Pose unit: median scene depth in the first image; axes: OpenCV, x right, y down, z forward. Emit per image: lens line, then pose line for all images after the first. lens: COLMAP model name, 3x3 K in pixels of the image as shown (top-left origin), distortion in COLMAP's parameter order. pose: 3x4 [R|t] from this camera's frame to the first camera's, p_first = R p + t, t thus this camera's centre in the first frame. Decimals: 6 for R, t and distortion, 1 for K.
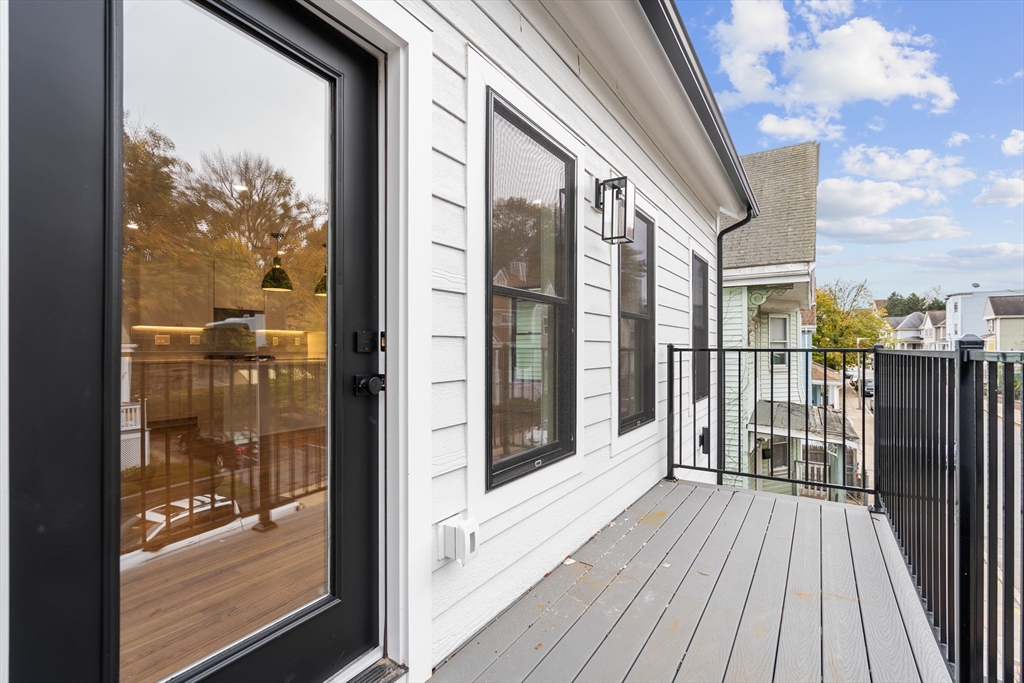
lens RADIAL K [[462.1, 0, 511.3], [0, 462.1, 344.1], [0, 0, 1]] dist [-0.001291, -0.000409]
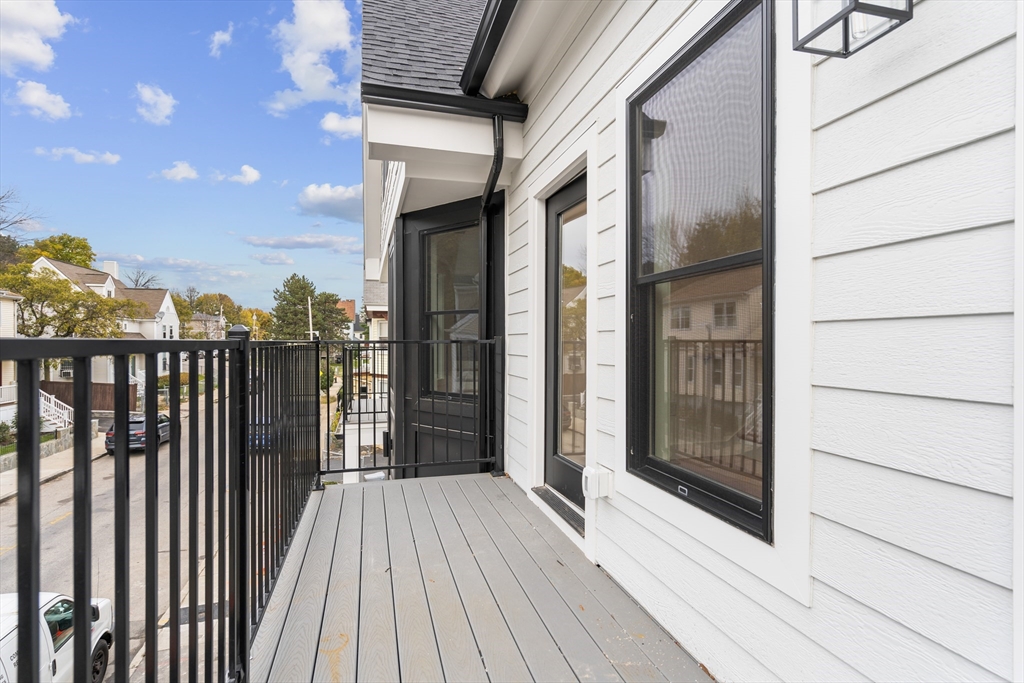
lens RADIAL K [[498.8, 0, 512.0], [0, 498.8, 341.5], [0, 0, 1]] dist [-0.000650, 0.000260]
pose [[-0.649388, -0.000517, -0.760457, 0.887054], [0.004761, 0.999977, -0.004745, 0.017933], [0.760442, -0.006702, -0.649371, 1.362308]]
